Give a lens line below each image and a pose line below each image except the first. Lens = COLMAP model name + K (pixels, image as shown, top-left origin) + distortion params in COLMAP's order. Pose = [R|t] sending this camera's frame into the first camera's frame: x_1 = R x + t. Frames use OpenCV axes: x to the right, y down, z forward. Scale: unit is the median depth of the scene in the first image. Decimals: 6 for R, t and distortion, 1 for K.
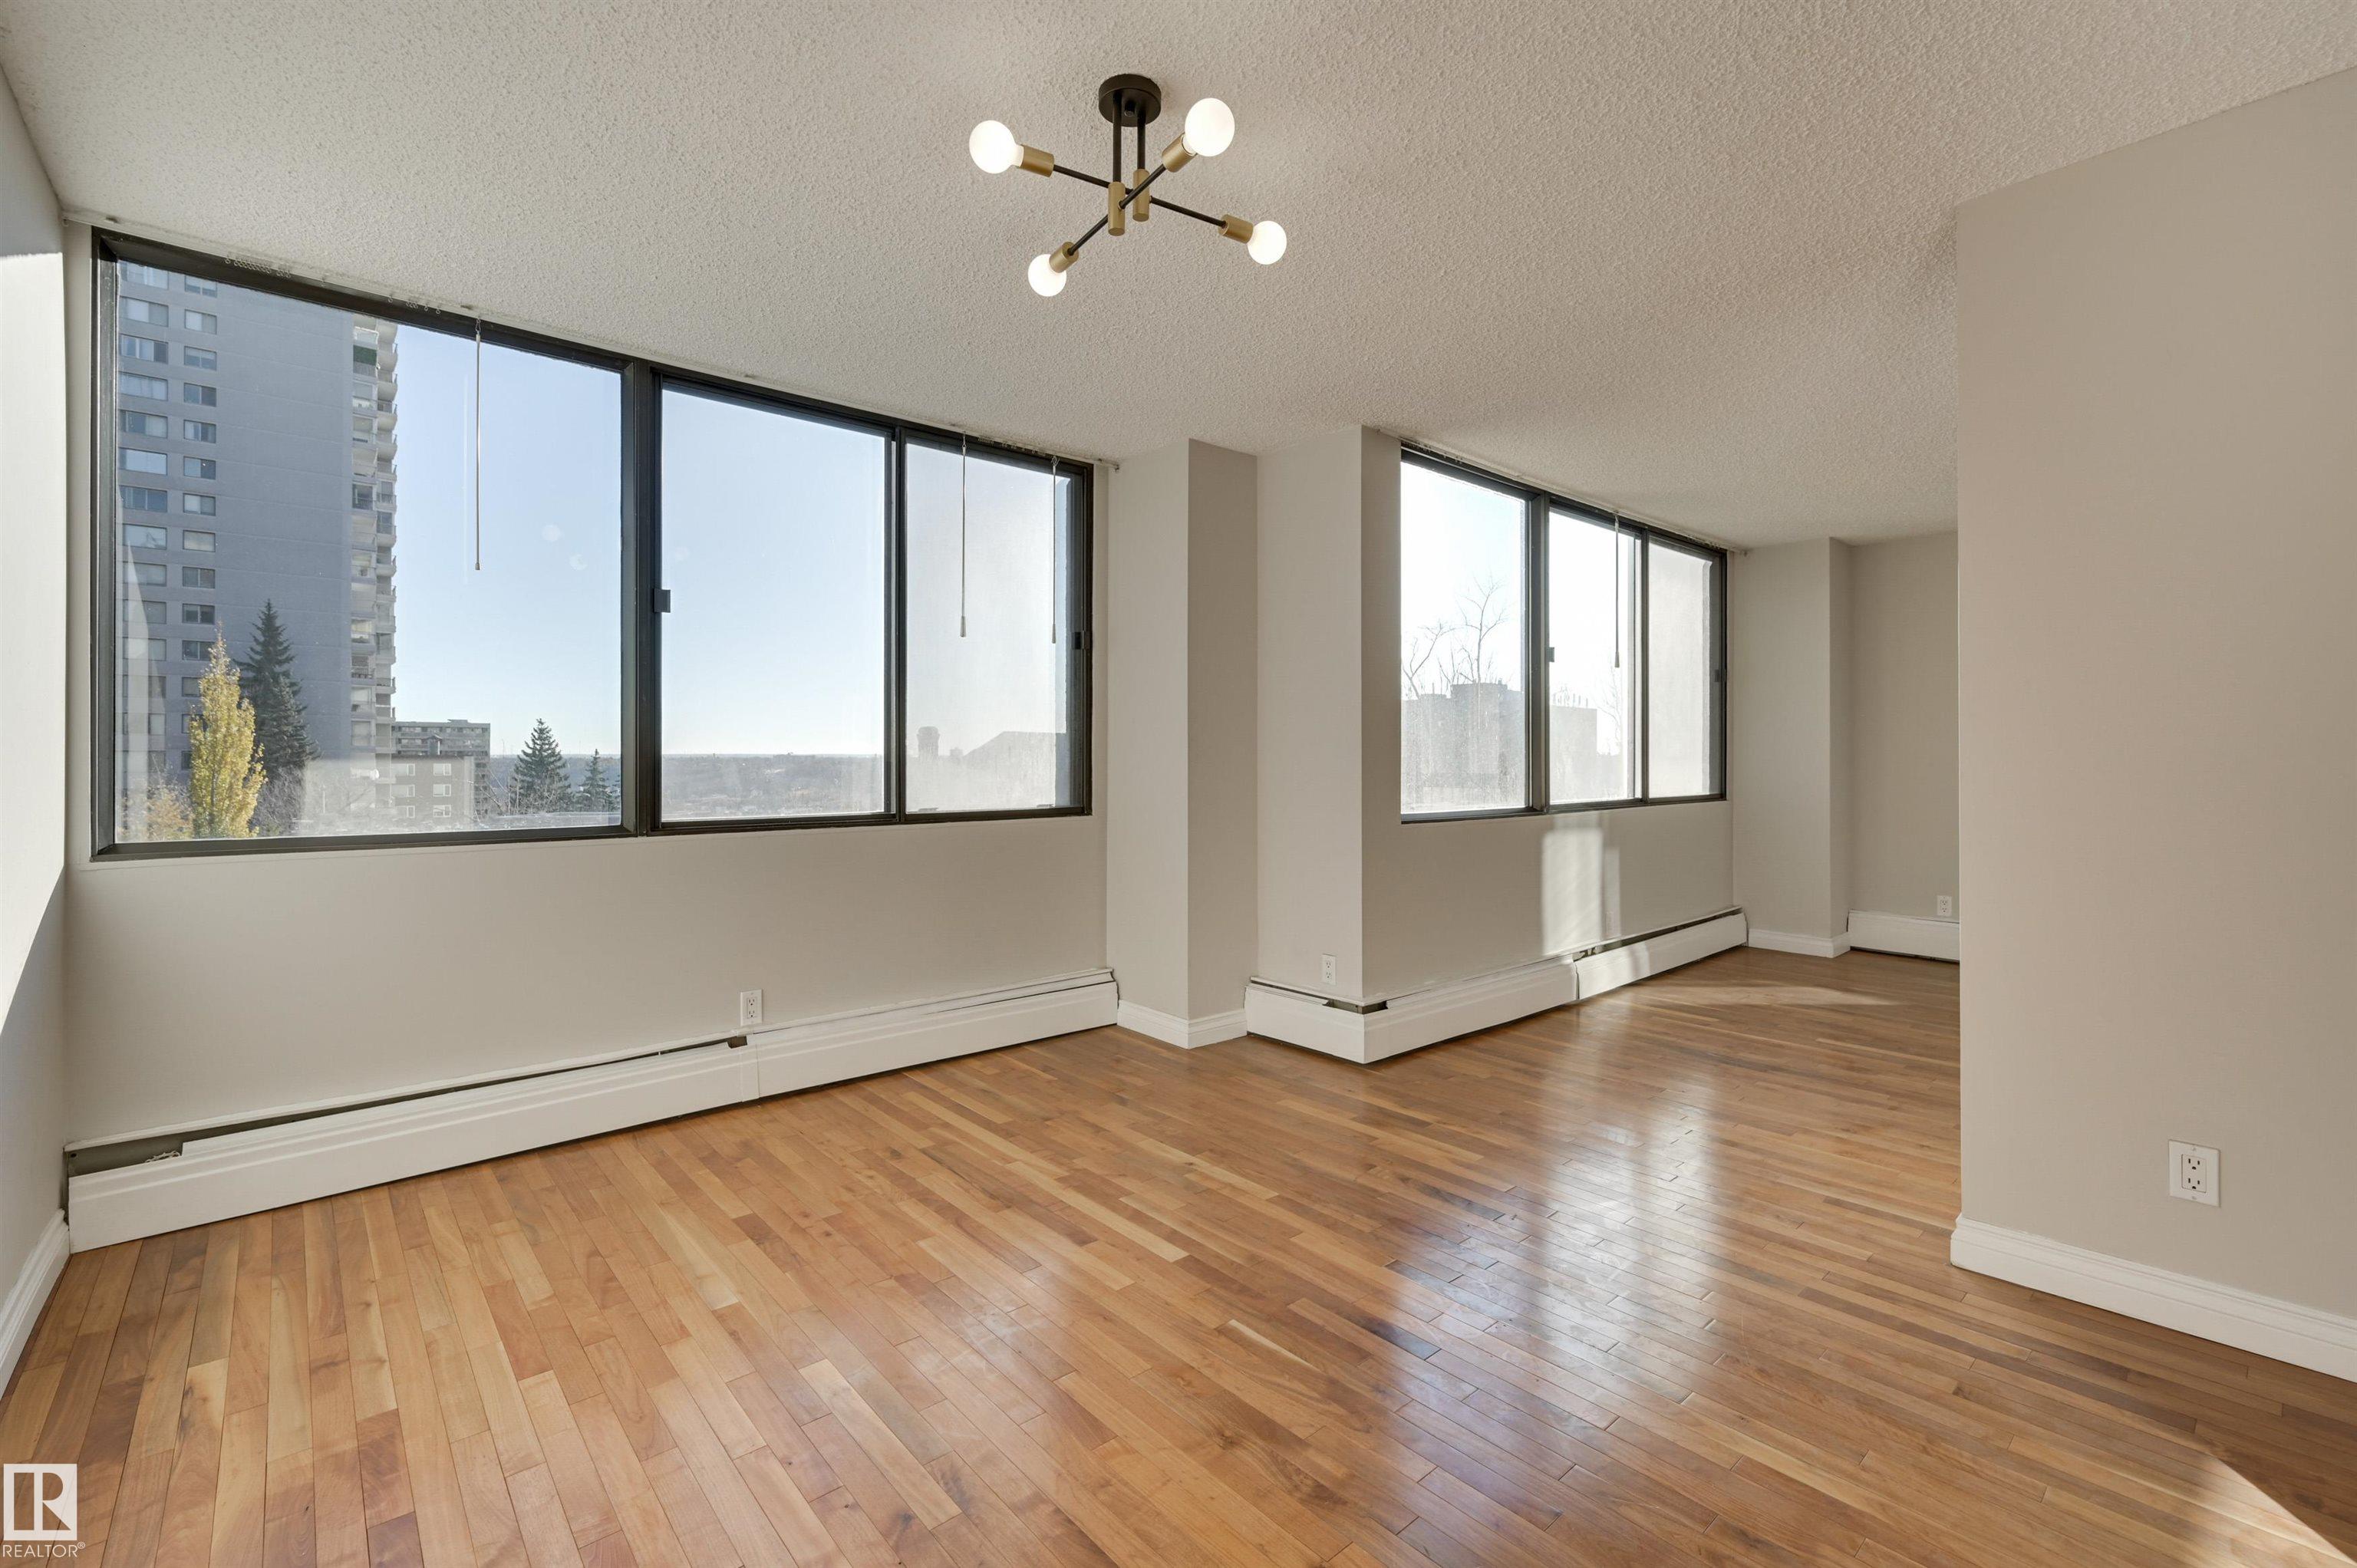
lens RADIAL K [[1012.3, 0, 1164.5], [0, 1012.3, 766.1], [0, 0, 1]] dist [-0.003939, -0.000482]
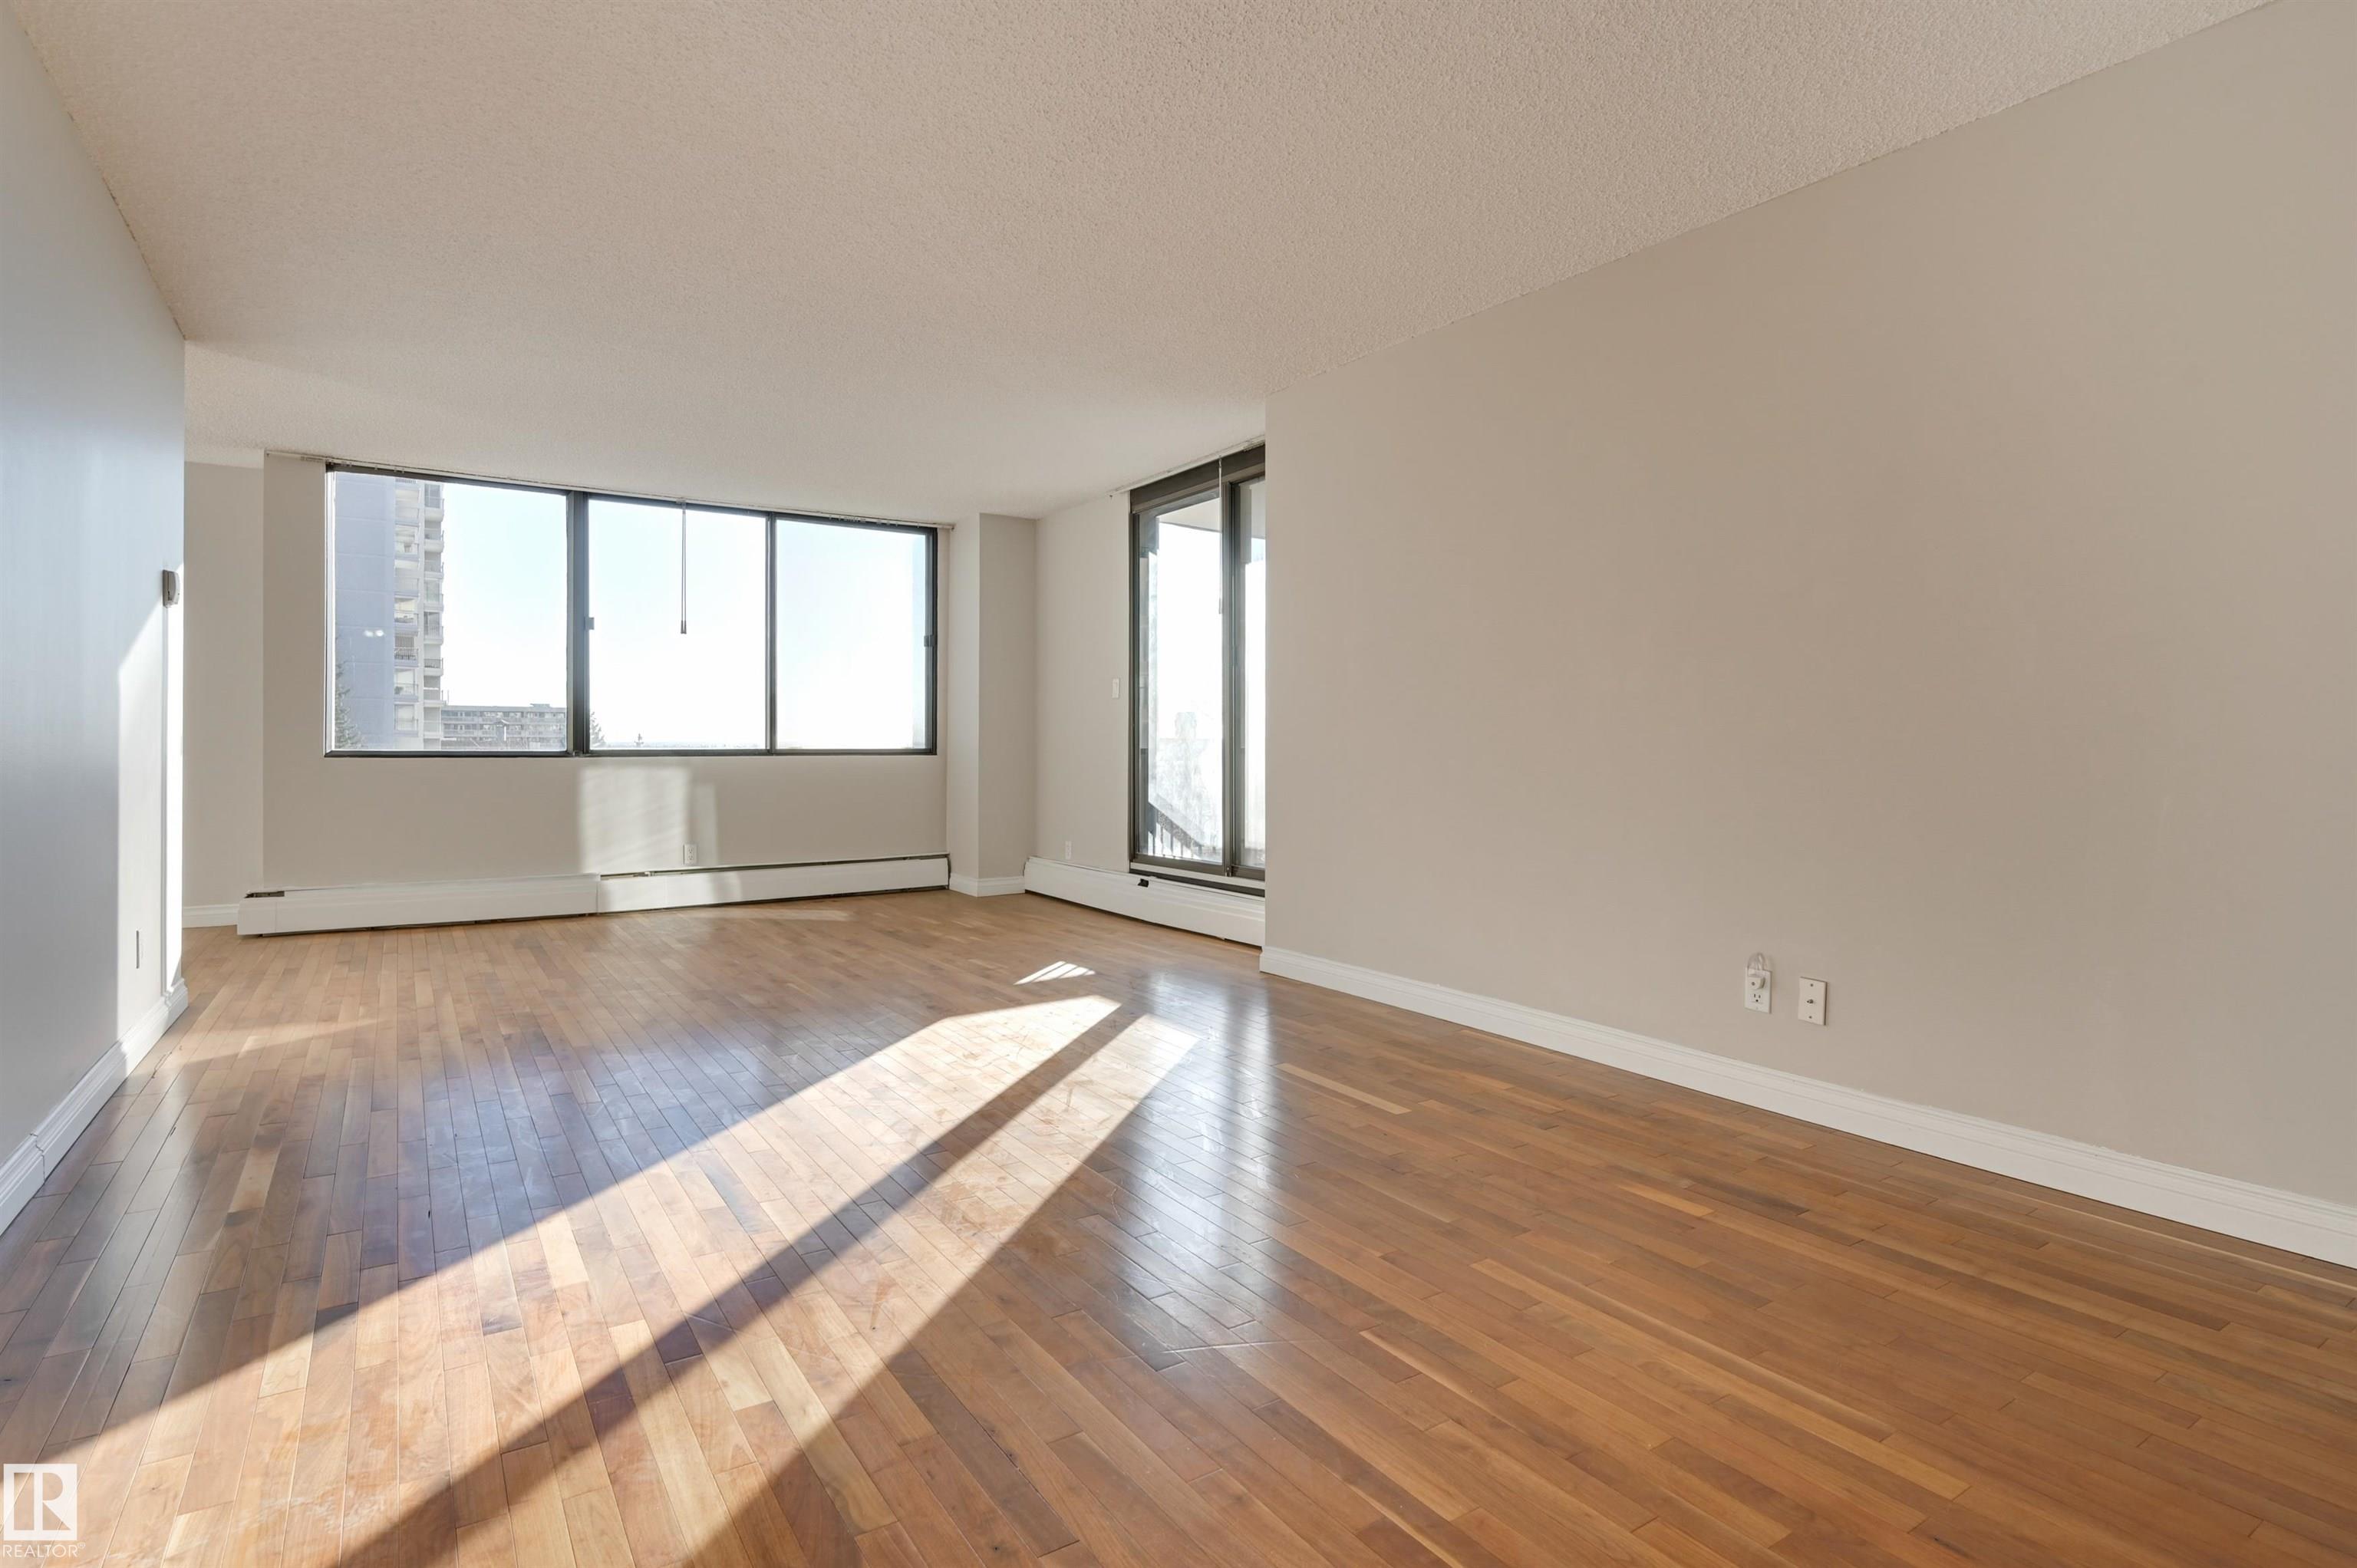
lens RADIAL K [[1175.0, 0, 1180.5], [0, 1175.0, 753.0], [0, 0, 1]] dist [0.002904, 0.000463]
pose [[0.992856, 0.002484, -0.119291, 1.960470], [-0.002885, 0.999991, -0.003189, 0.074137], [0.119281, 0.003510, 0.992854, -0.473111]]
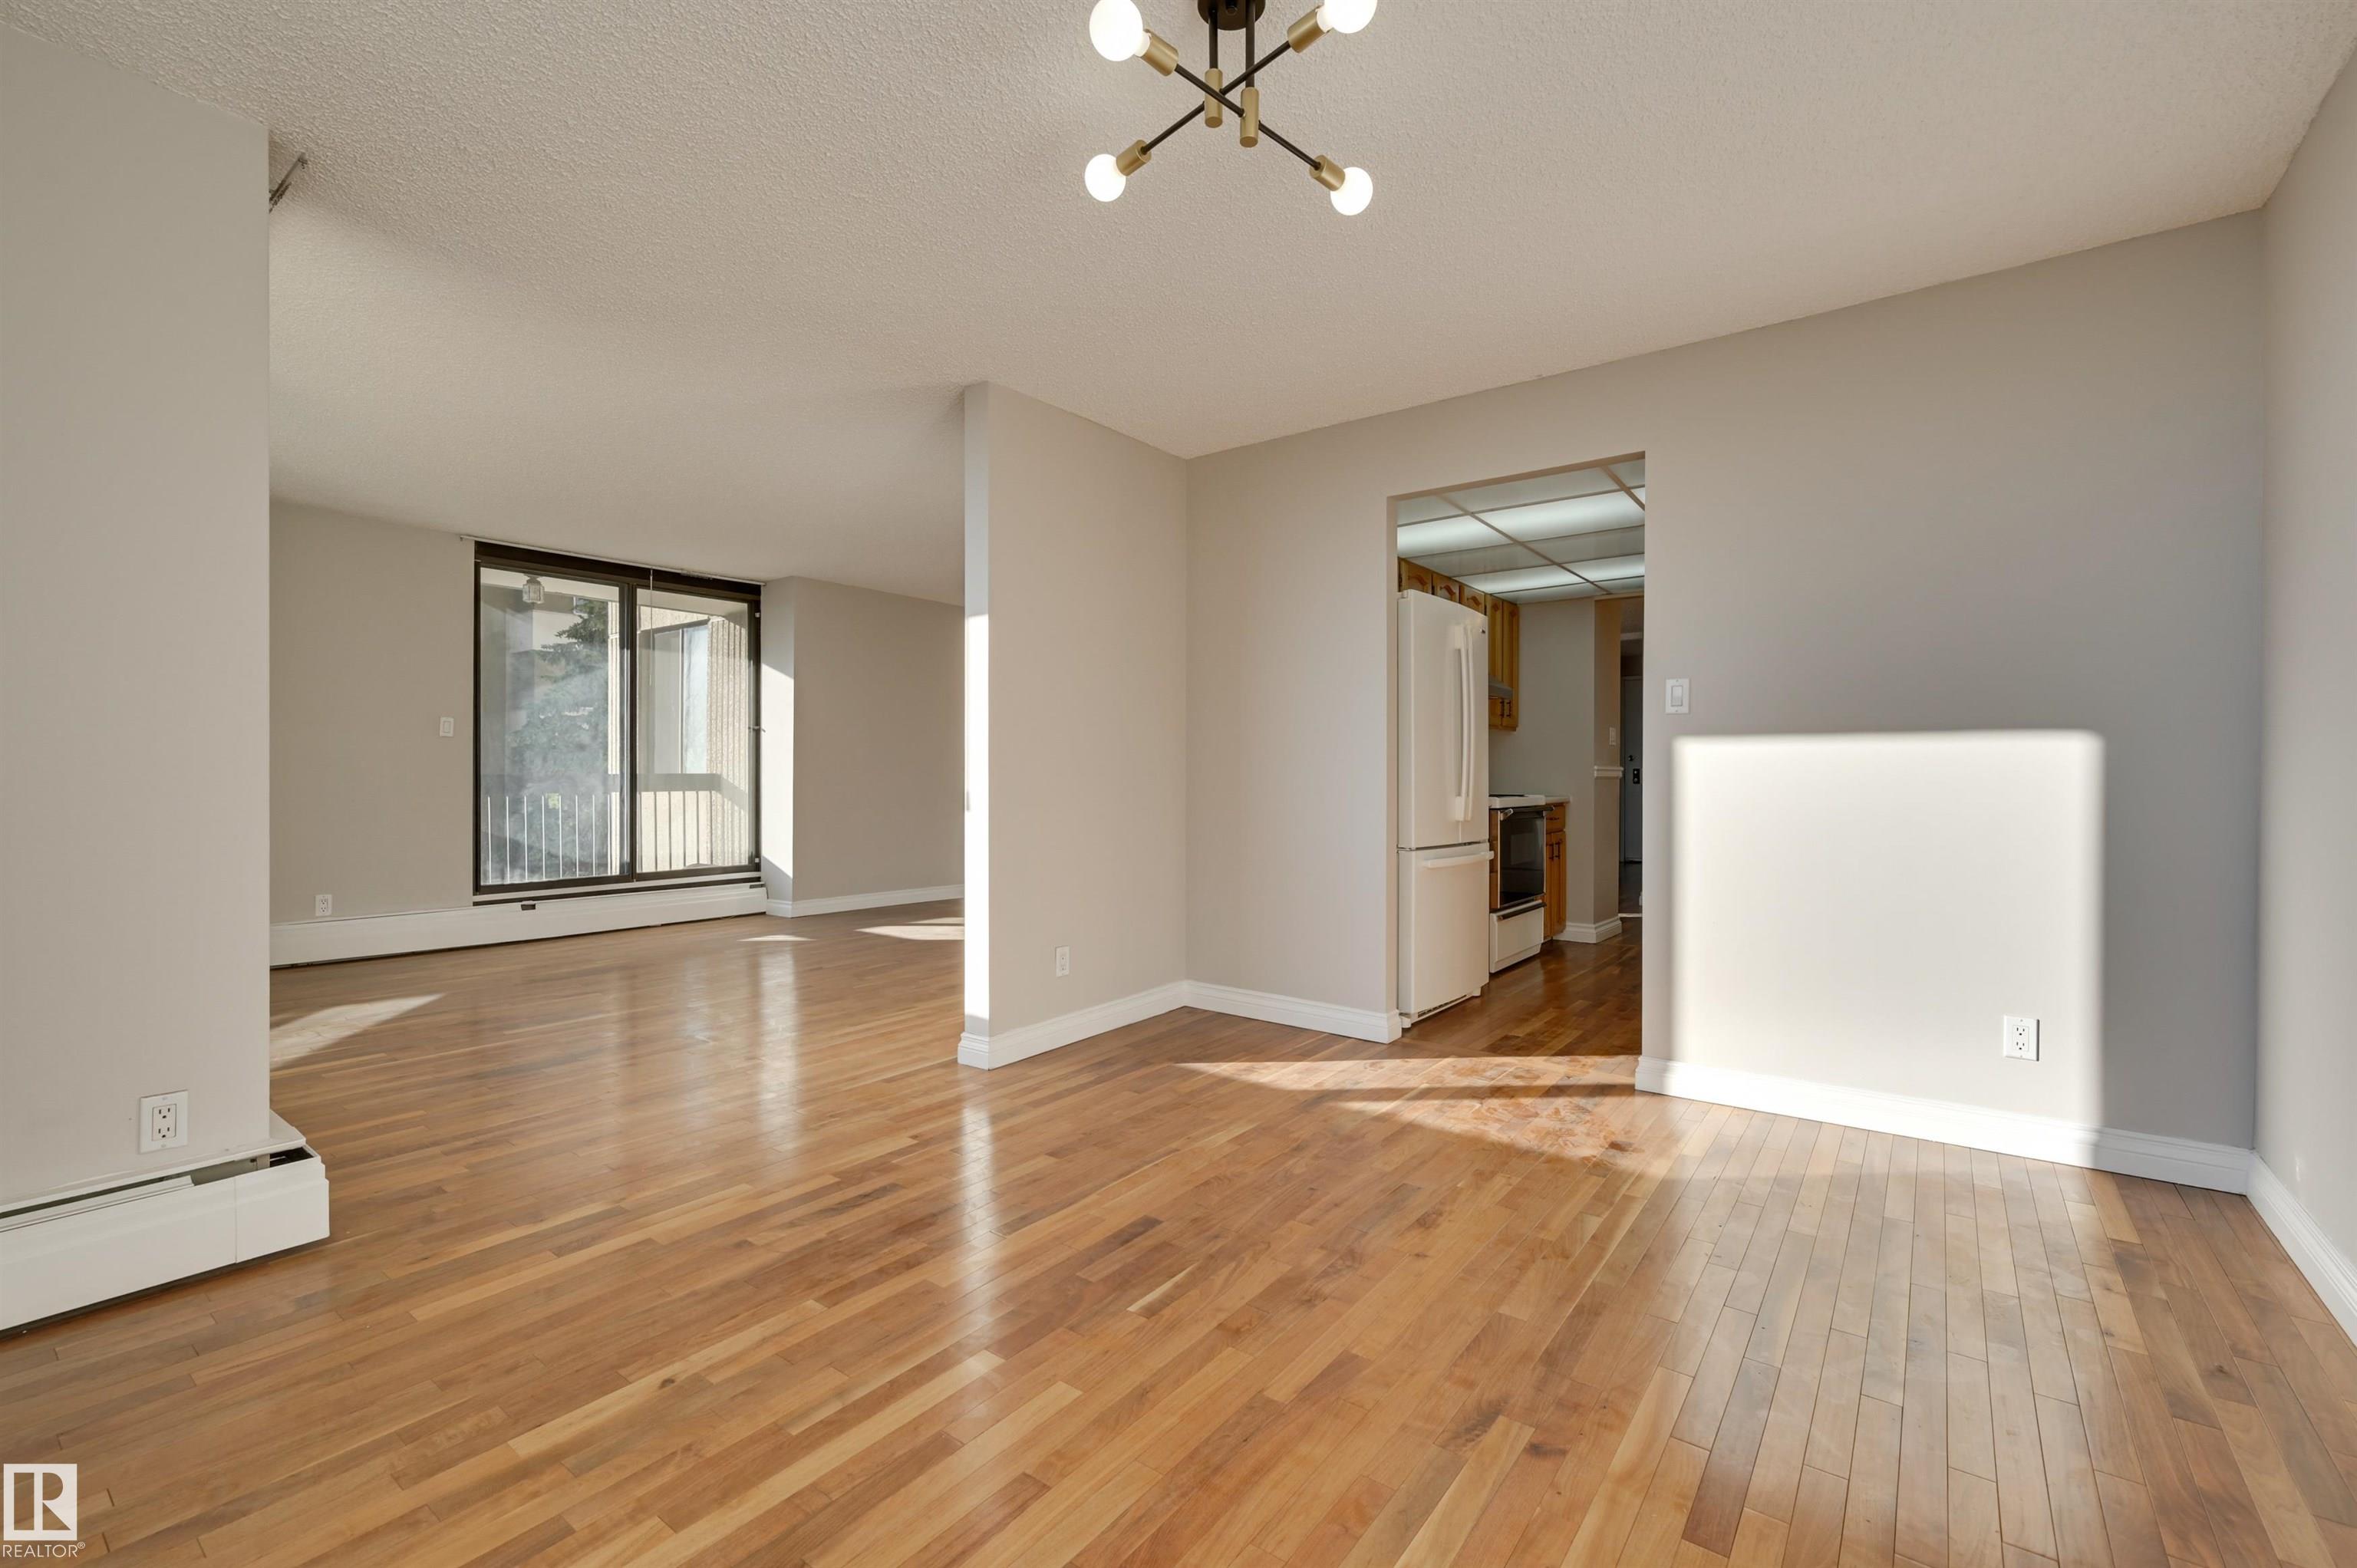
lens RADIAL K [[1012.3, 0, 1164.5], [0, 1012.3, 766.1], [0, 0, 1]] dist [-0.003939, -0.000482]
pose [[-0.207441, 0.008068, 0.978214, -0.594239], [0.003077, 0.999966, -0.007595, 0.031662], [-0.978243, 0.001435, -0.207459, 0.793887]]
